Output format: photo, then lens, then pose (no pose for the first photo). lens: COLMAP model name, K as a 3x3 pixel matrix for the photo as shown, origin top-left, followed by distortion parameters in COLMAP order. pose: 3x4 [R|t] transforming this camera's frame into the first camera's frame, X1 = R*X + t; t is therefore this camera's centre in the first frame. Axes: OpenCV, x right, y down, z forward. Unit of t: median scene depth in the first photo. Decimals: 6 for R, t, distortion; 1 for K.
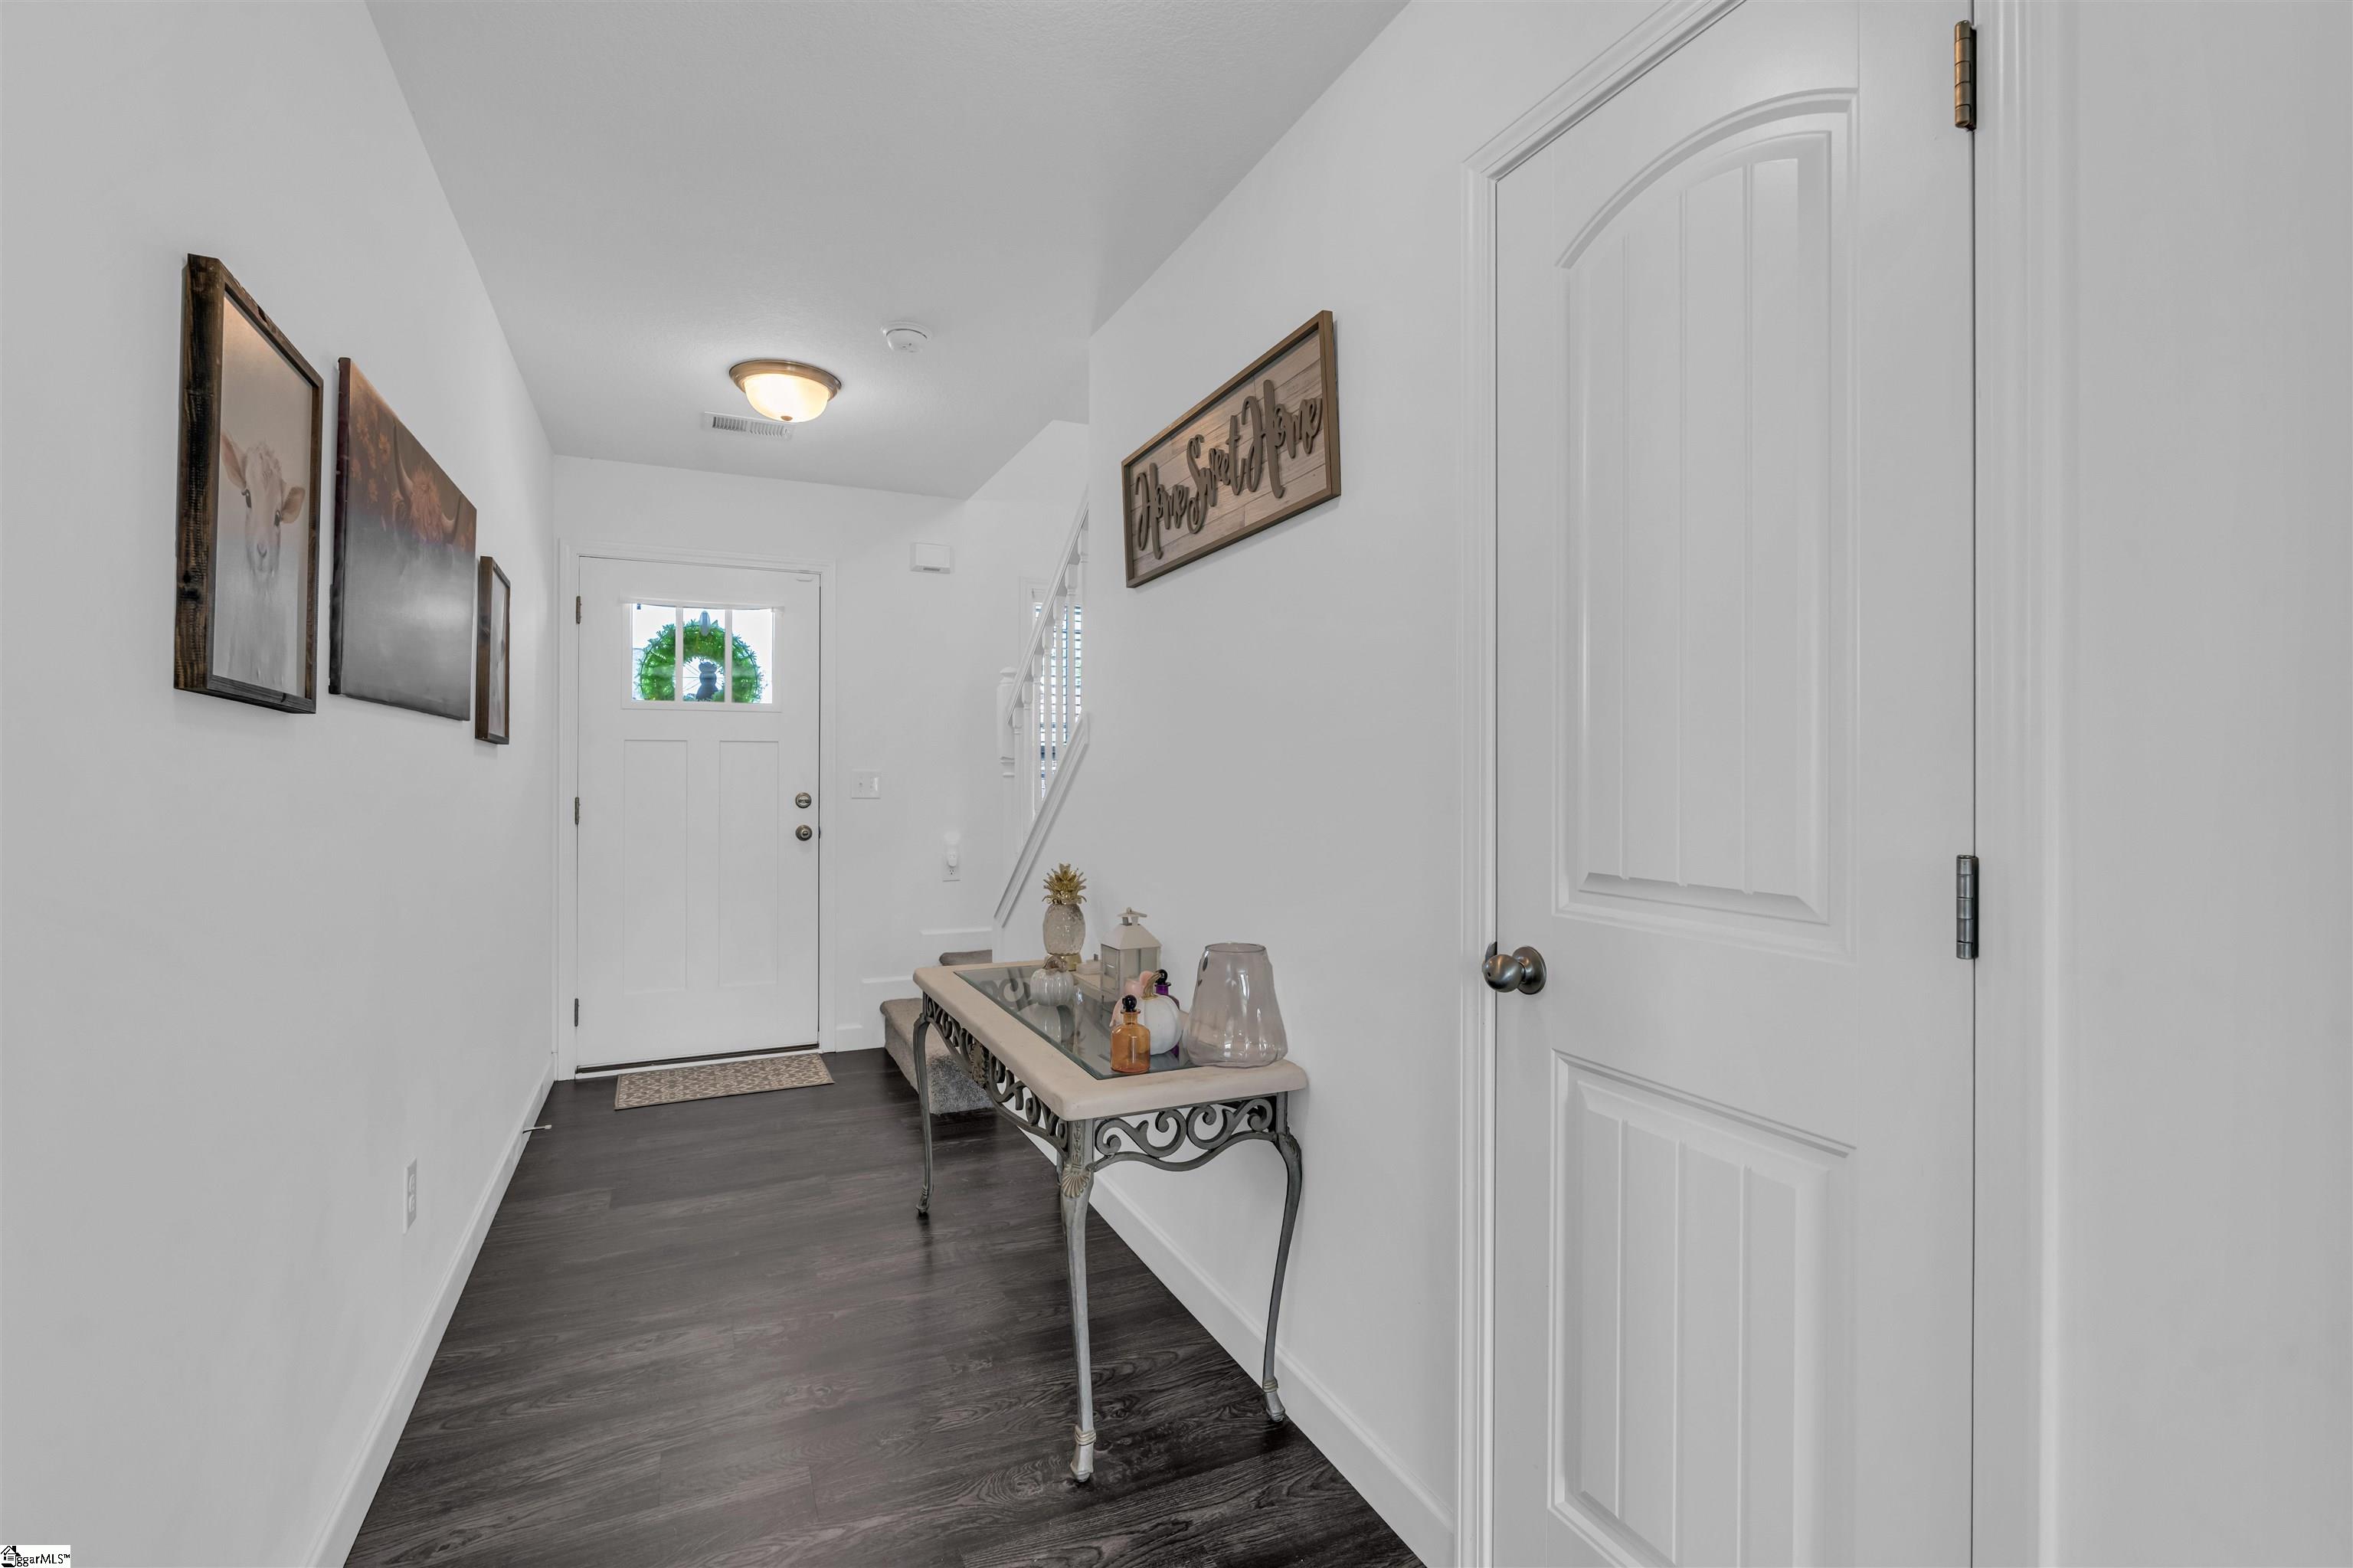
lens RADIAL K [[1064.1, 0, 1173.4], [0, 1064.1, 769.4], [0, 0, 1]] dist [-0.000497, -0.000057]
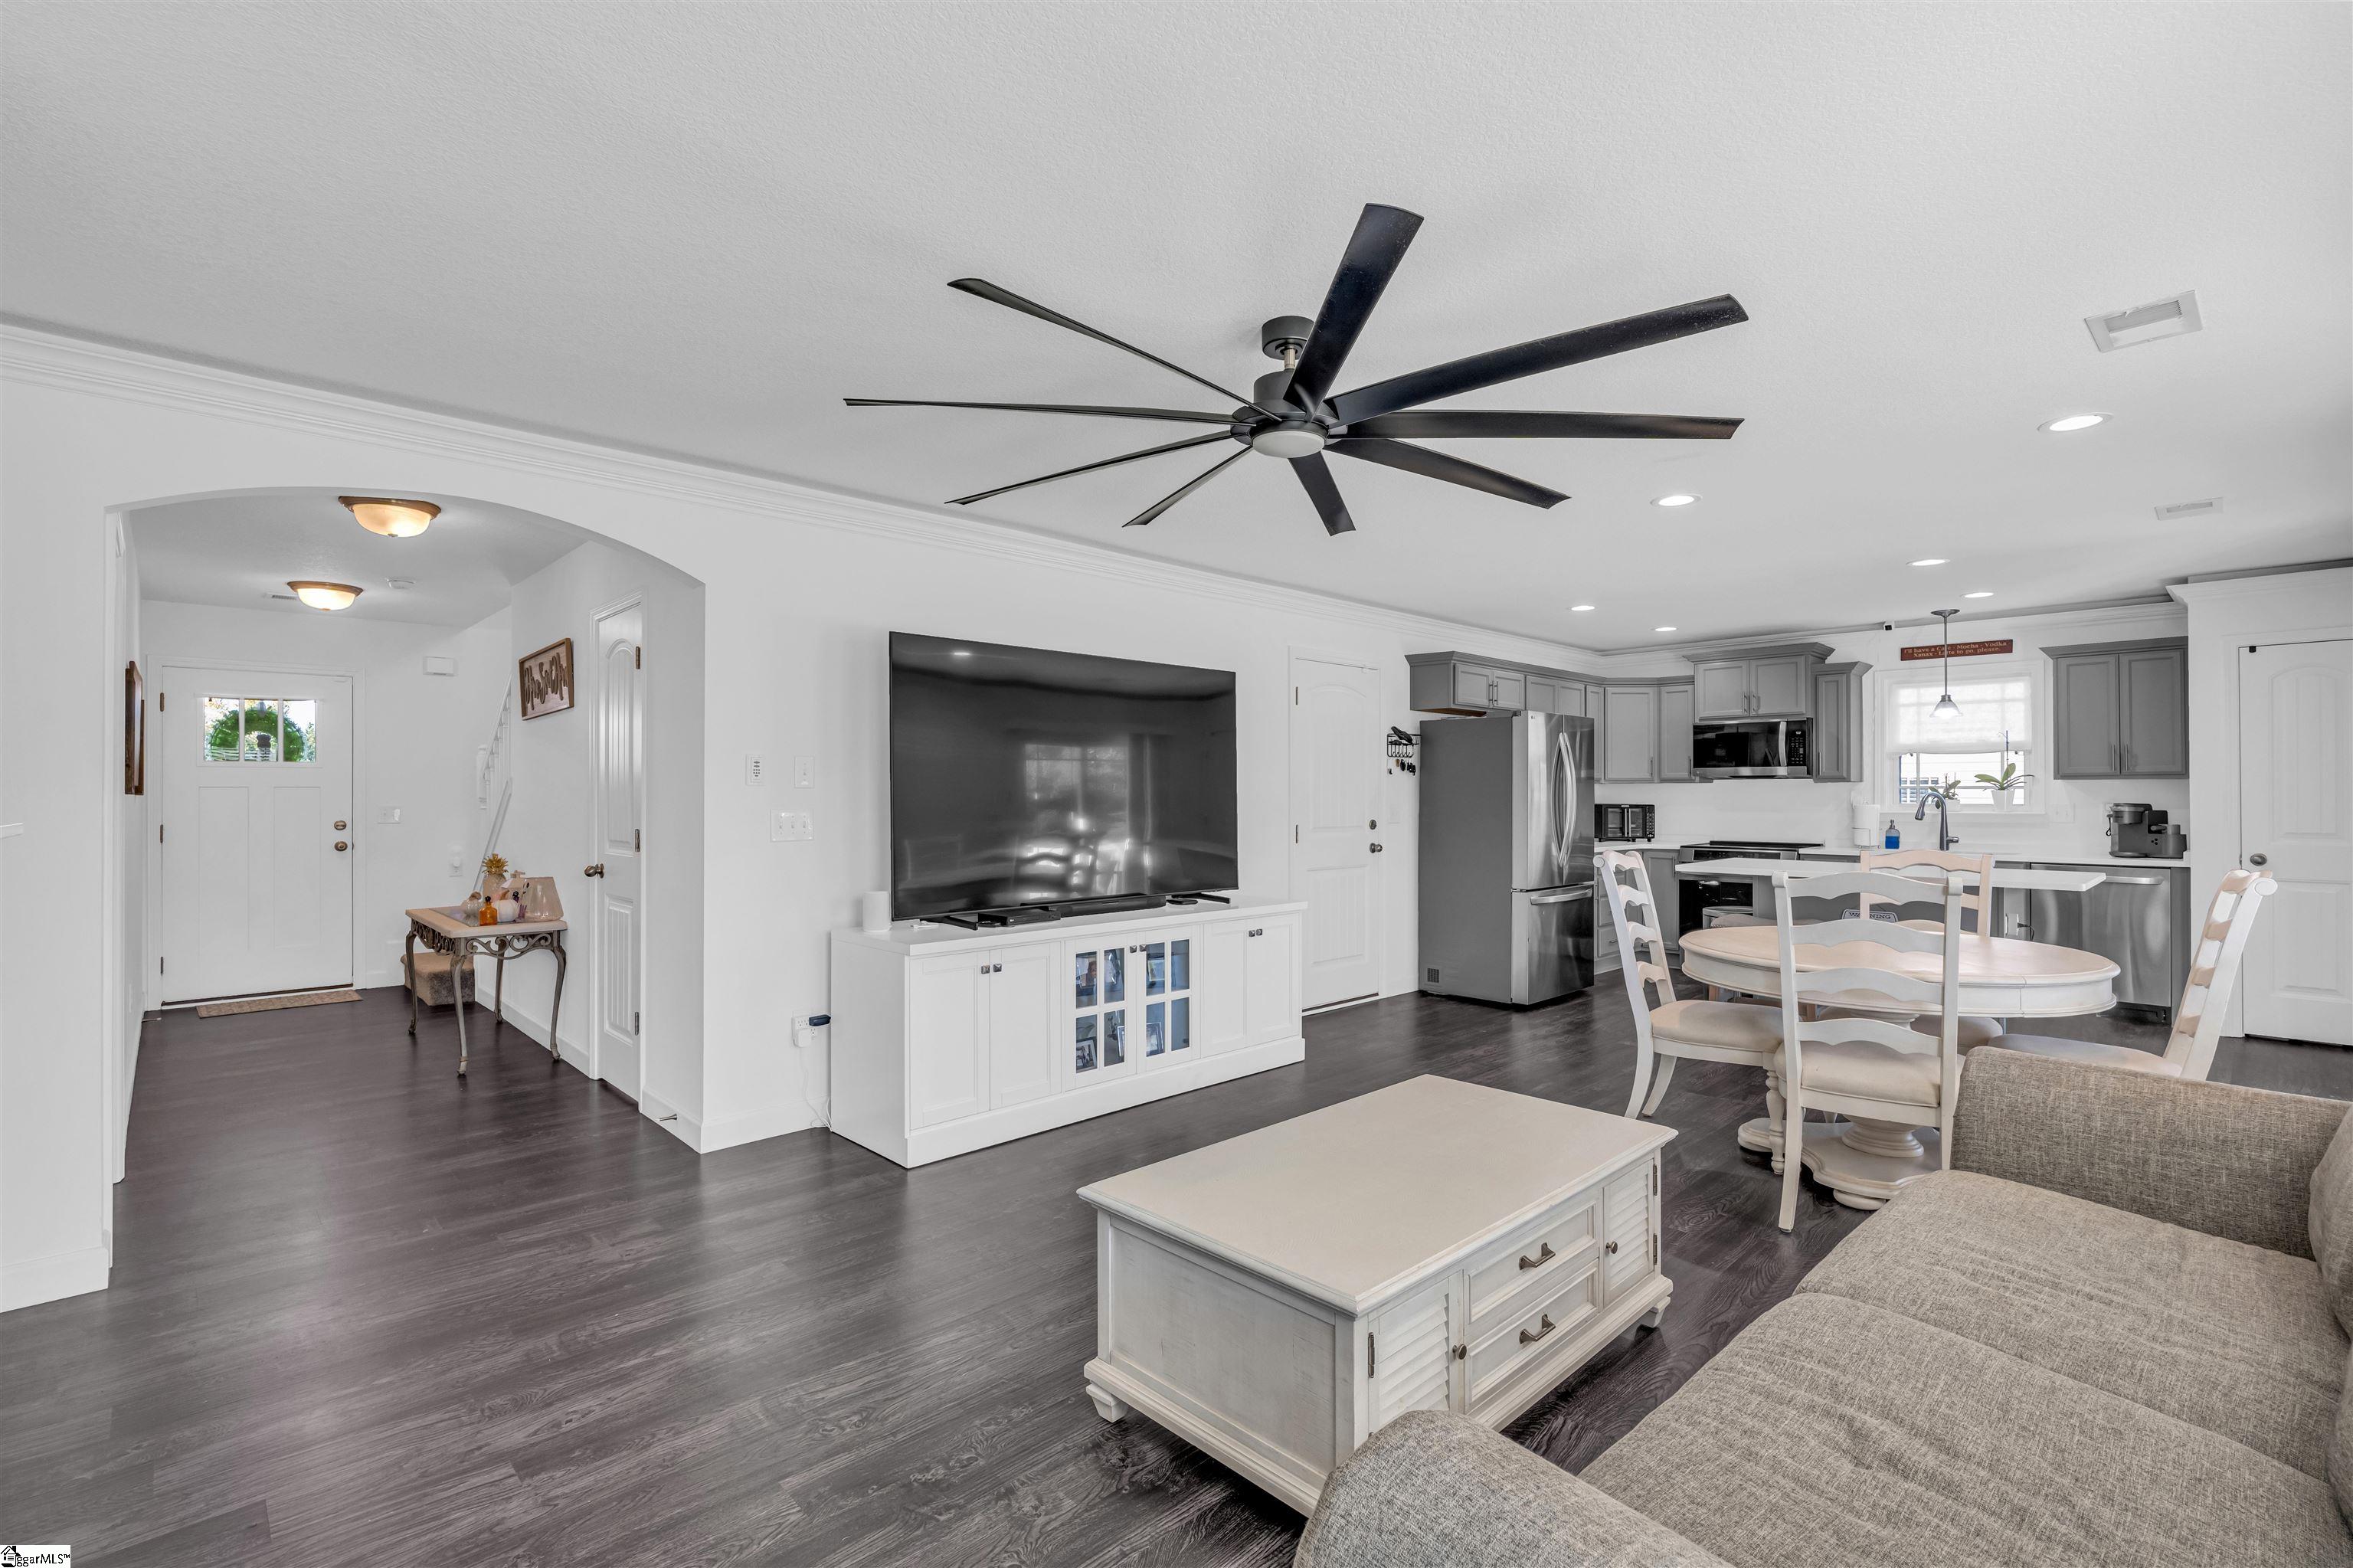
lens RADIAL K [[1064.1, 0, 1180.4], [0, 1064.1, 794.1], [0, 0, 1]] dist [-0.000497, -0.000057]
pose [[0.946883, -0.004495, 0.321546, 0.316901], [0.004039, 0.999990, 0.002085, -0.014558], [-0.321552, -0.000676, 0.946892, -0.872243]]
